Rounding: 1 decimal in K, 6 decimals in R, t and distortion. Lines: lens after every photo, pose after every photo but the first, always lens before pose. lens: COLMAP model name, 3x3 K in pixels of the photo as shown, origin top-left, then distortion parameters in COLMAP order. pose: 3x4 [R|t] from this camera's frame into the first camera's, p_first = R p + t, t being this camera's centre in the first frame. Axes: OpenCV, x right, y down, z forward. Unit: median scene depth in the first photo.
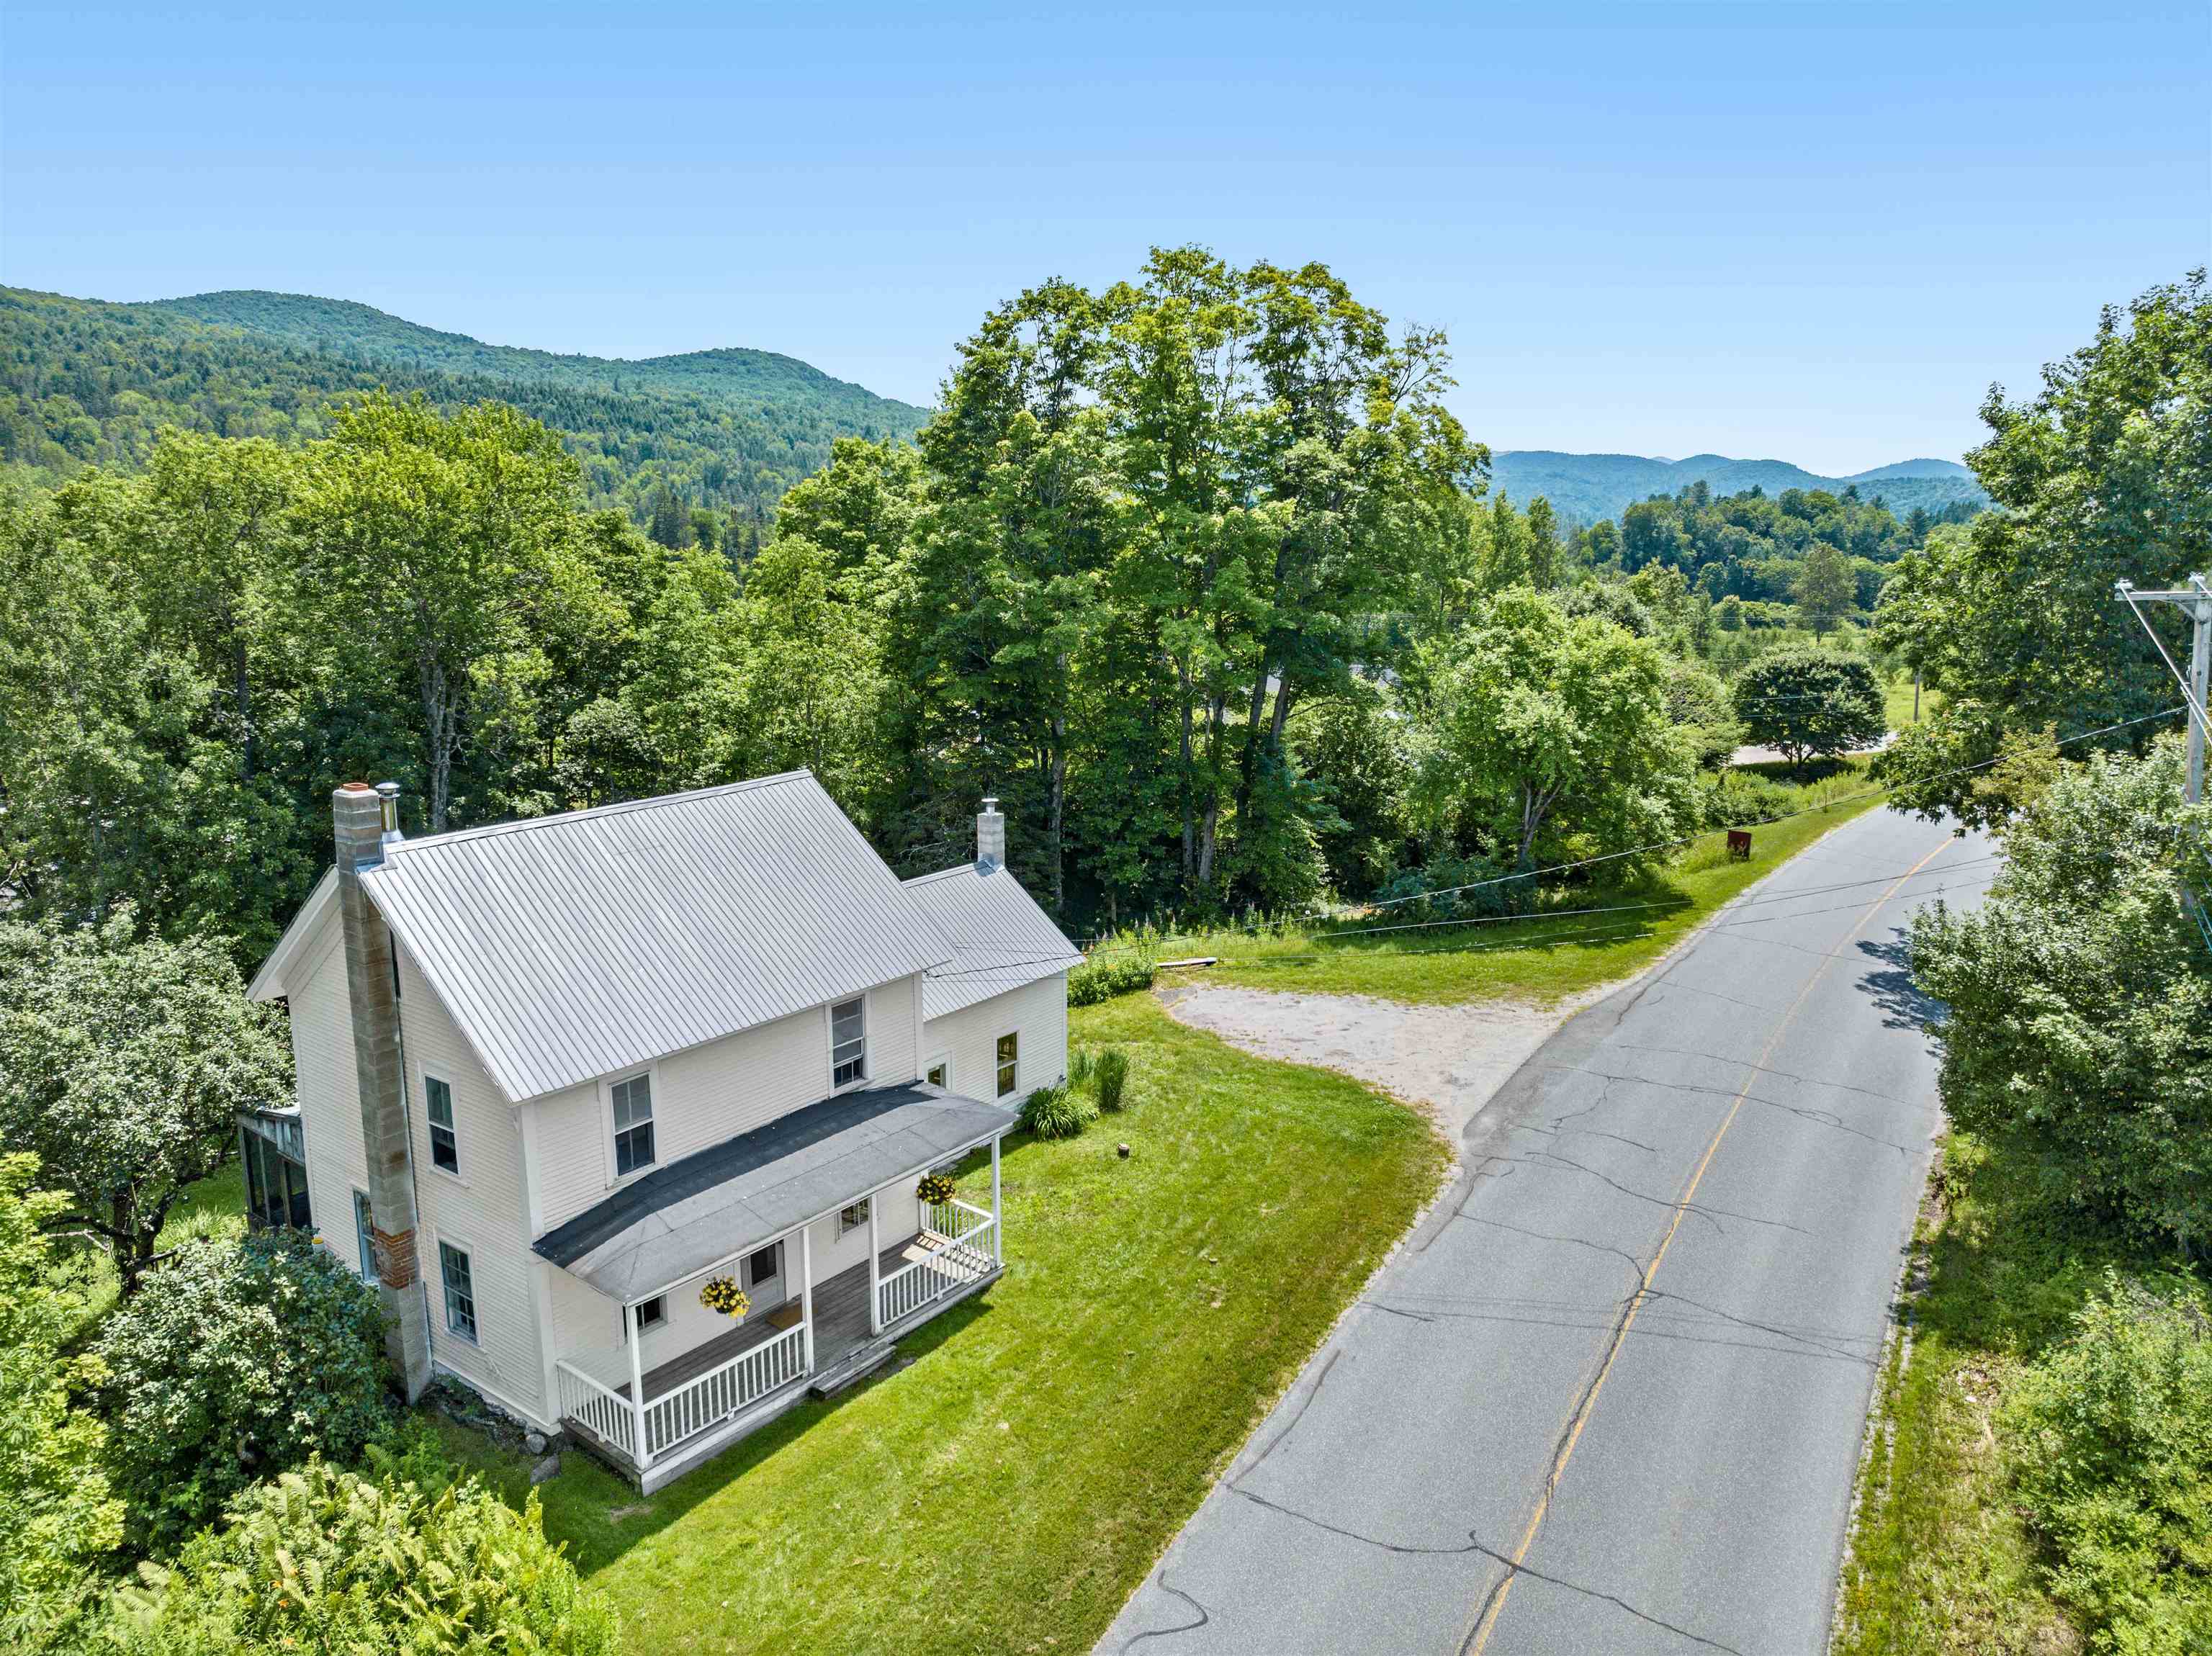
lens RADIAL K [[1567.2, 0, 1106.0], [0, 1567.2, 828.0], [0, 0, 1]] dist [0.002594, -0.002943]
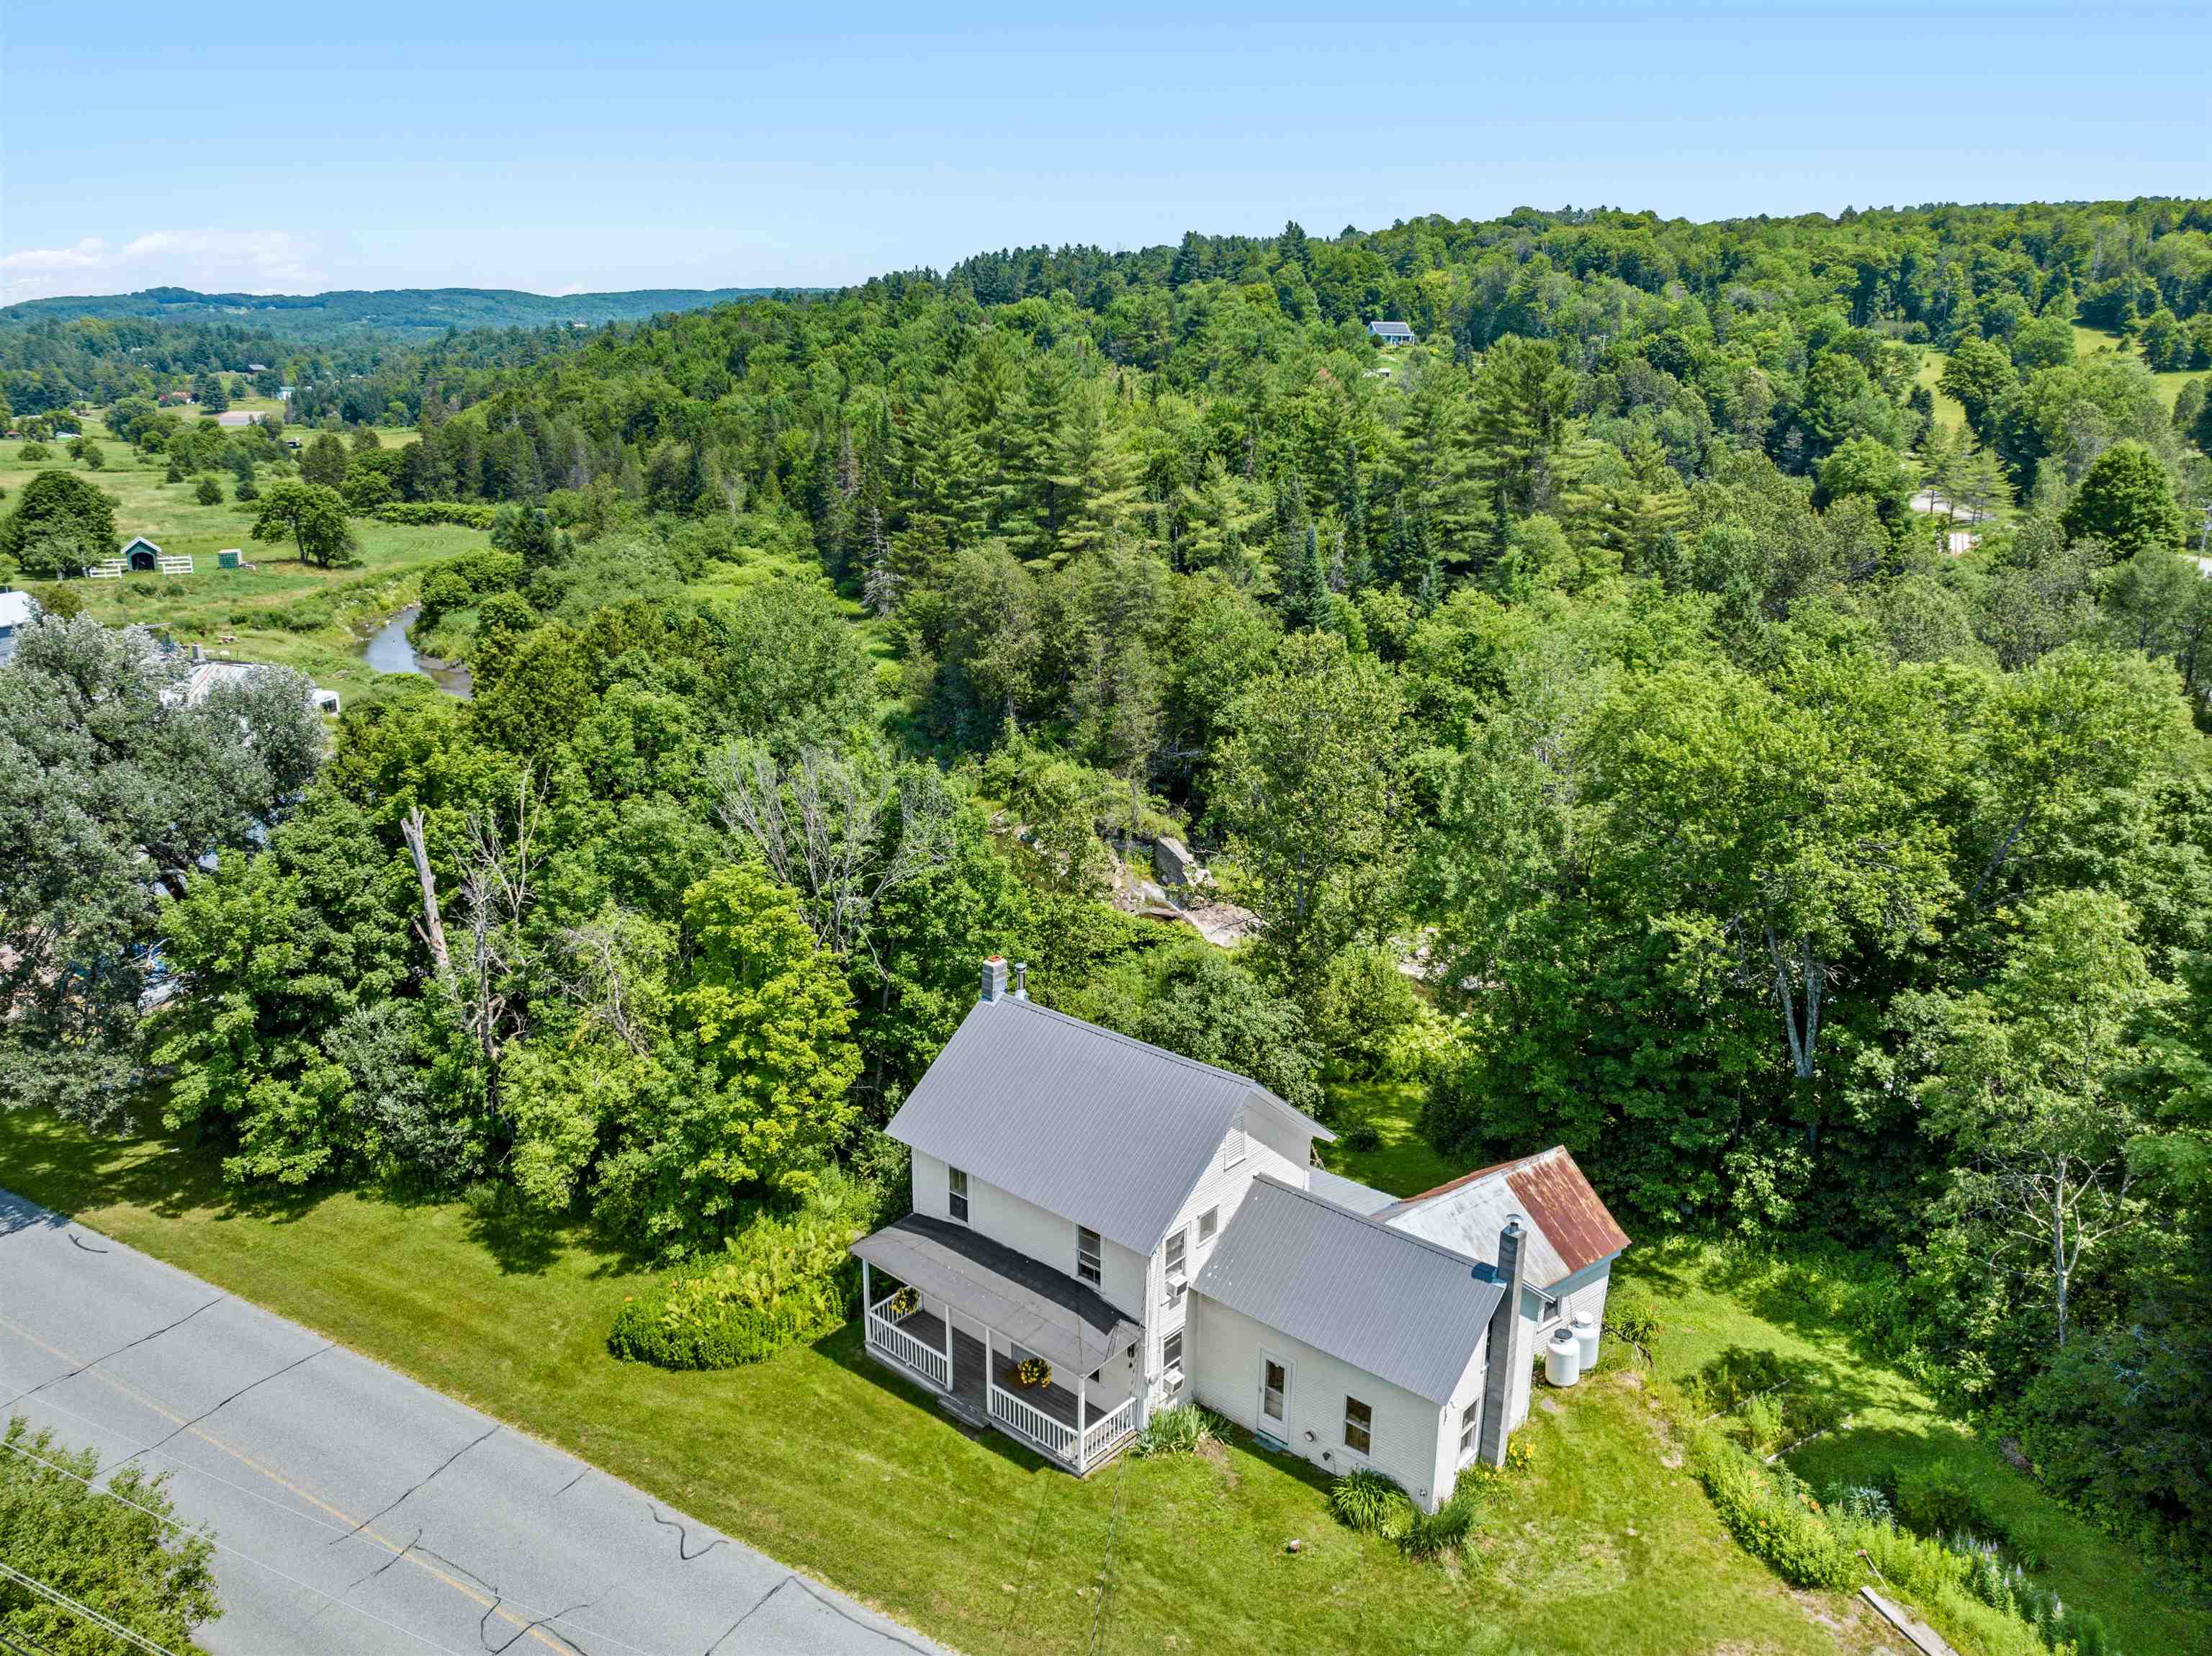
lens RADIAL K [[1576.8, 0, 1106.0], [0, 1576.8, 828.0], [0, 0, 1]] dist [-0.026965, 0.001029]
pose [[-0.072423, 0.263305, -0.961990, 1.173153], [-0.209685, 0.938947, 0.272784, -0.655182], [0.975083, 0.221471, -0.012790, 1.022174]]
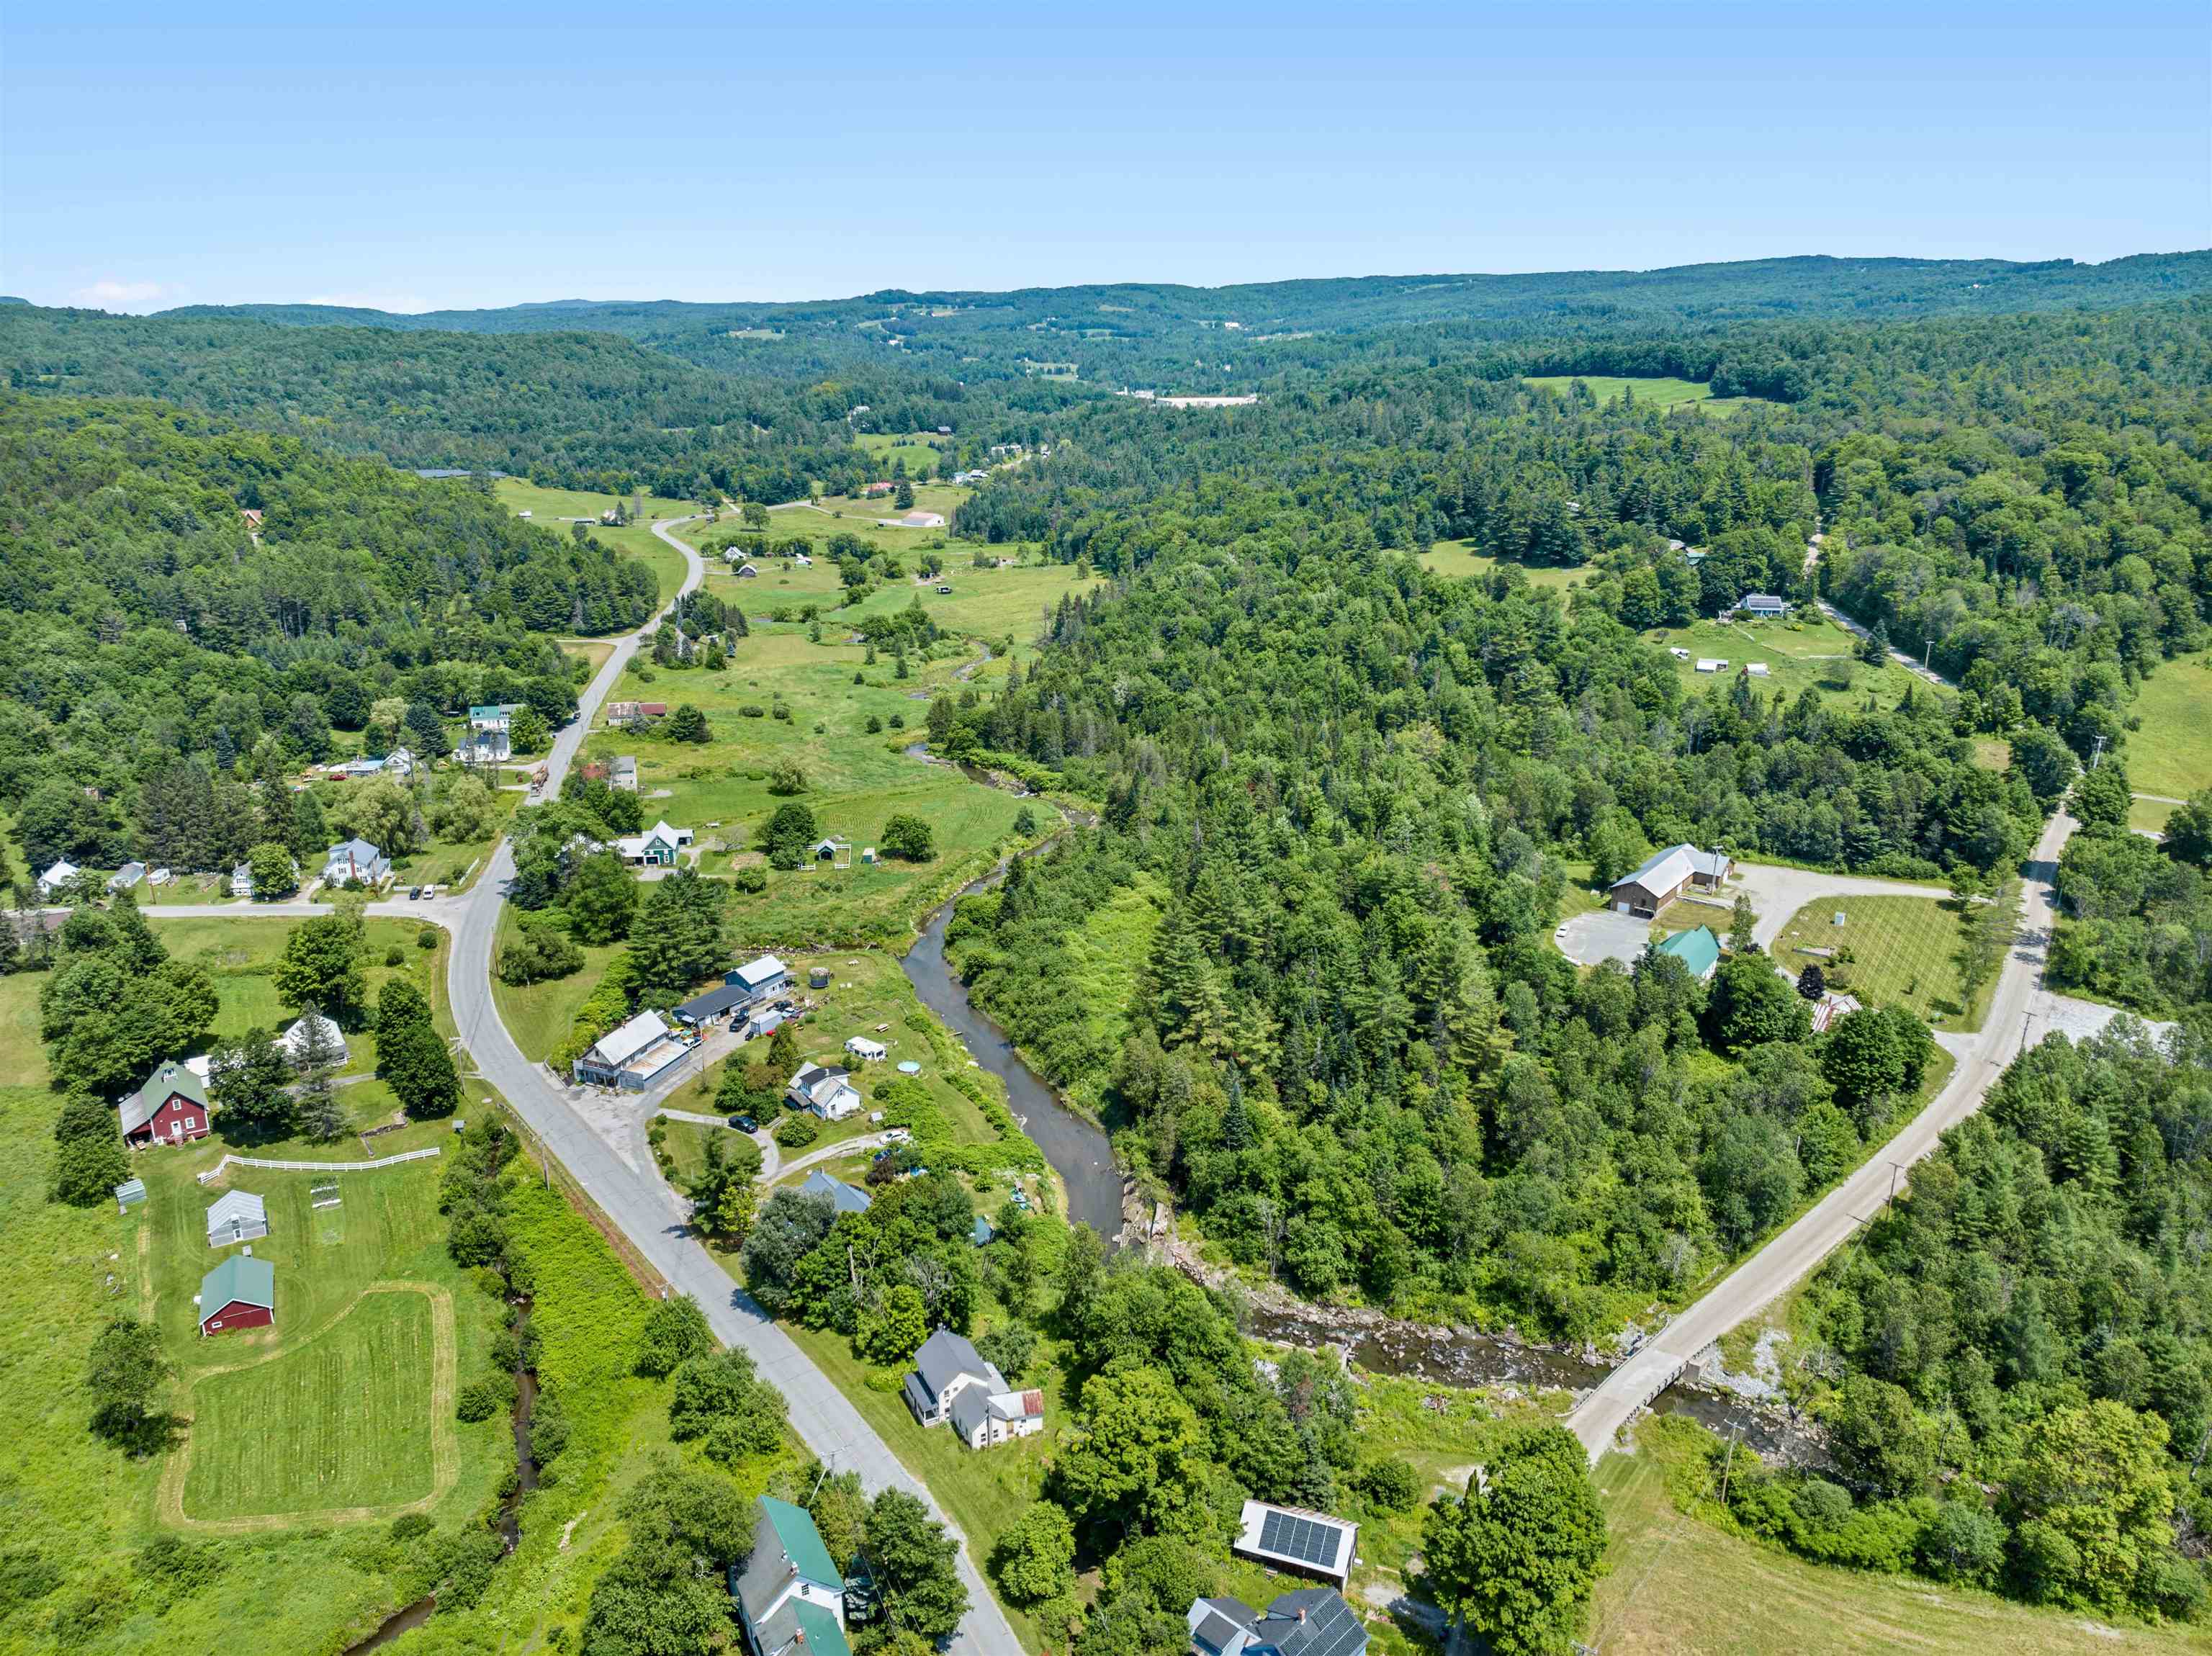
lens RADIAL K [[1567.2, 0, 1106.0], [0, 1567.2, 828.0], [0, 0, 1]] dist [0.002594, -0.002943]
pose [[-0.448310, 0.254551, -0.856868, 5.699858], [-0.186353, 0.910917, 0.368106, -5.710732], [0.874237, 0.324705, -0.360937, 3.865457]]
